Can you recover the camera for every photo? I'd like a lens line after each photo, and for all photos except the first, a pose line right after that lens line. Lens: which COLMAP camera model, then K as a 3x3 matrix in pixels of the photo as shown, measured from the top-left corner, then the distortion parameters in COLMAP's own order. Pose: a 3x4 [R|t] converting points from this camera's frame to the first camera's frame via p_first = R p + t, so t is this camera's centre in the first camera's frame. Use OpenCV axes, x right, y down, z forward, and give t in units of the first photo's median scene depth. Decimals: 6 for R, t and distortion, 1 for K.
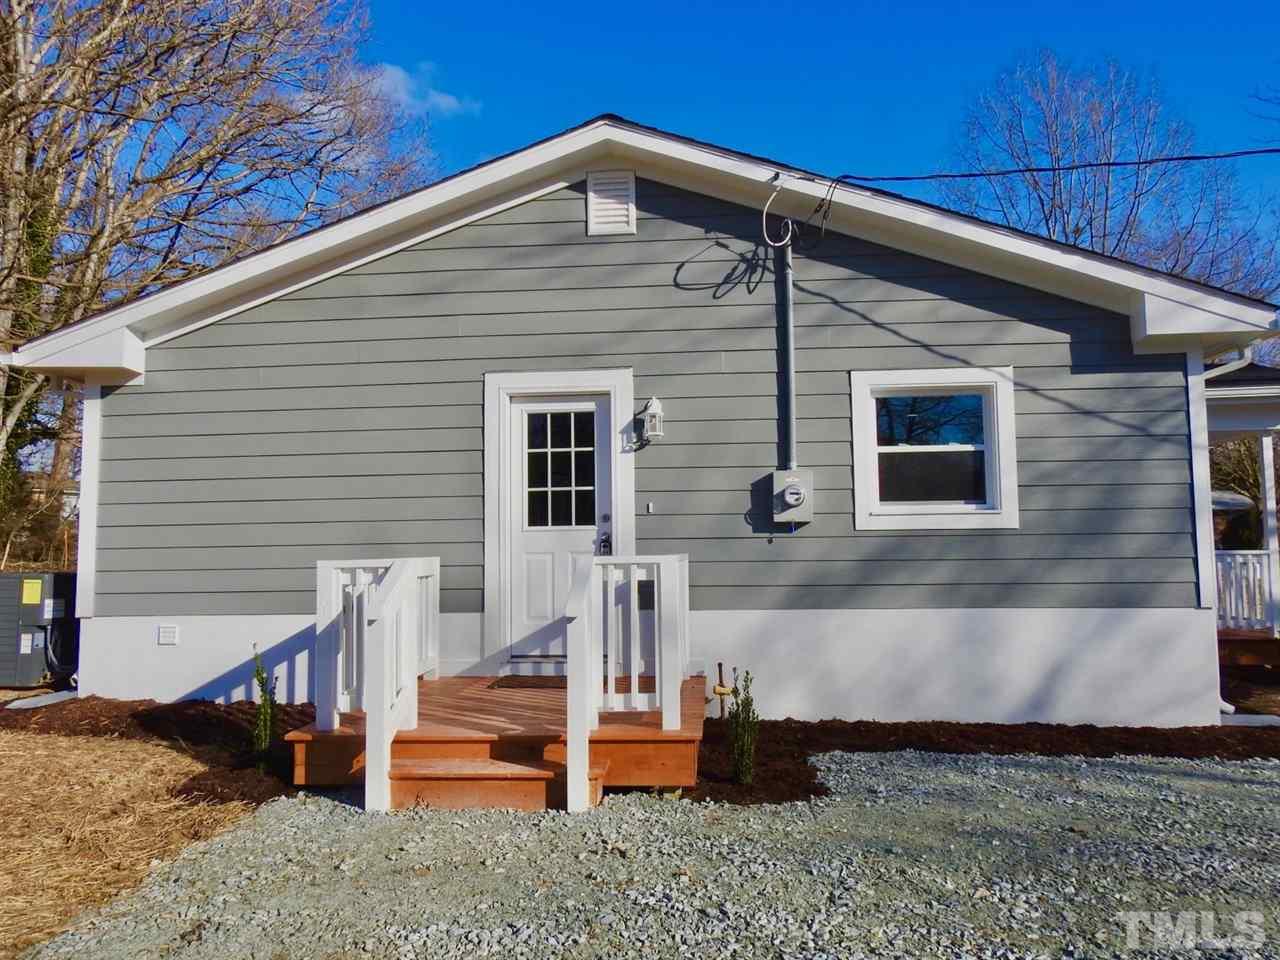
lens RADIAL K [[925.6, 0, 640.1], [0, 925.6, 479.8], [0, 0, 1]] dist [0.002359, 0.007829]
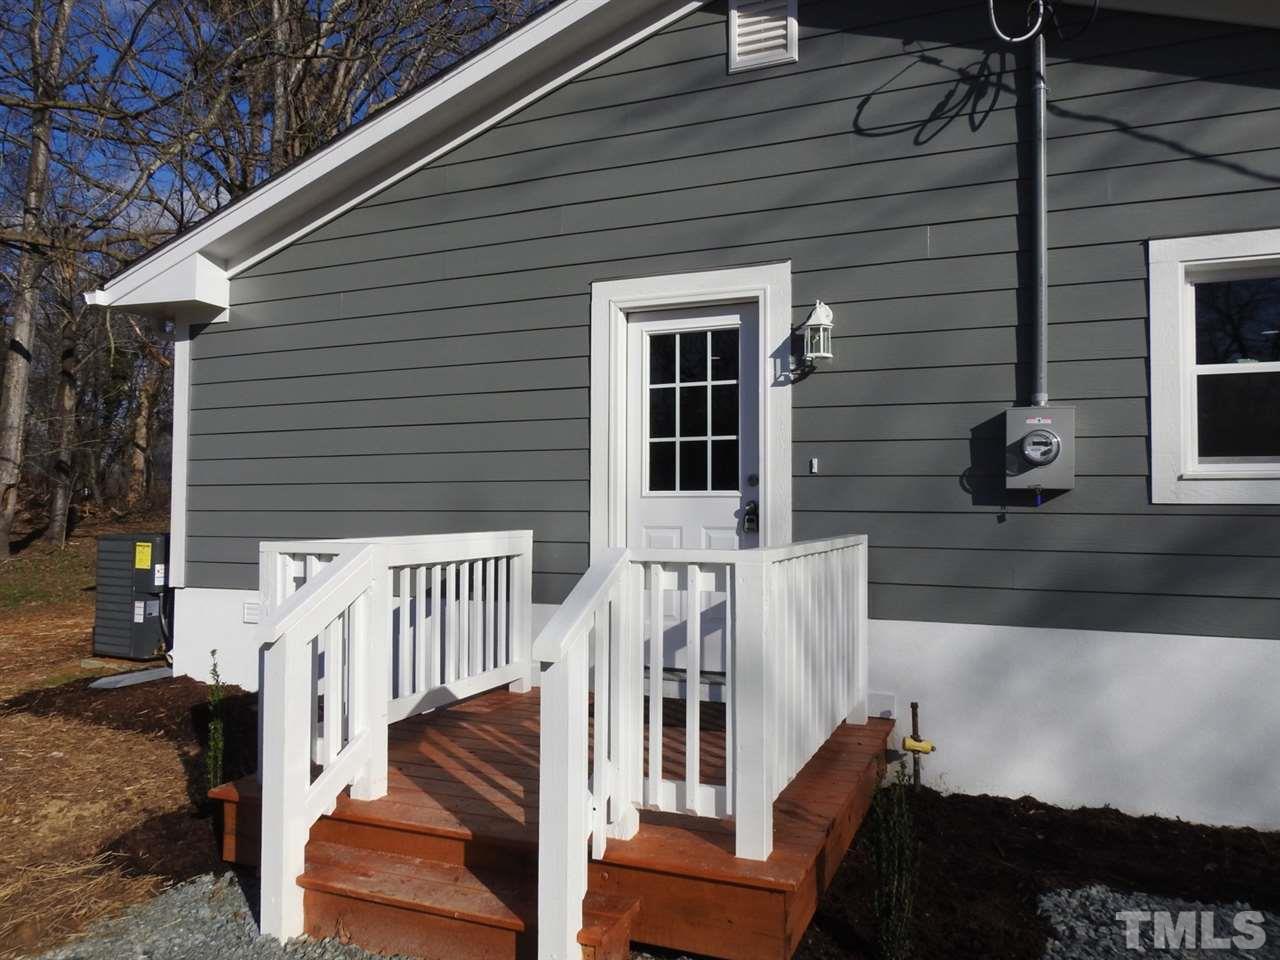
lens RADIAL K [[925.6, 0, 638.9], [0, 925.6, 479.9], [0, 0, 1]] dist [0.002359, 0.007829]
pose [[0.950429, 0.007140, -0.310860, 0.099102], [0.007595, 0.998905, 0.046165, 0.008121], [0.310849, -0.046237, 0.949334, 0.310347]]
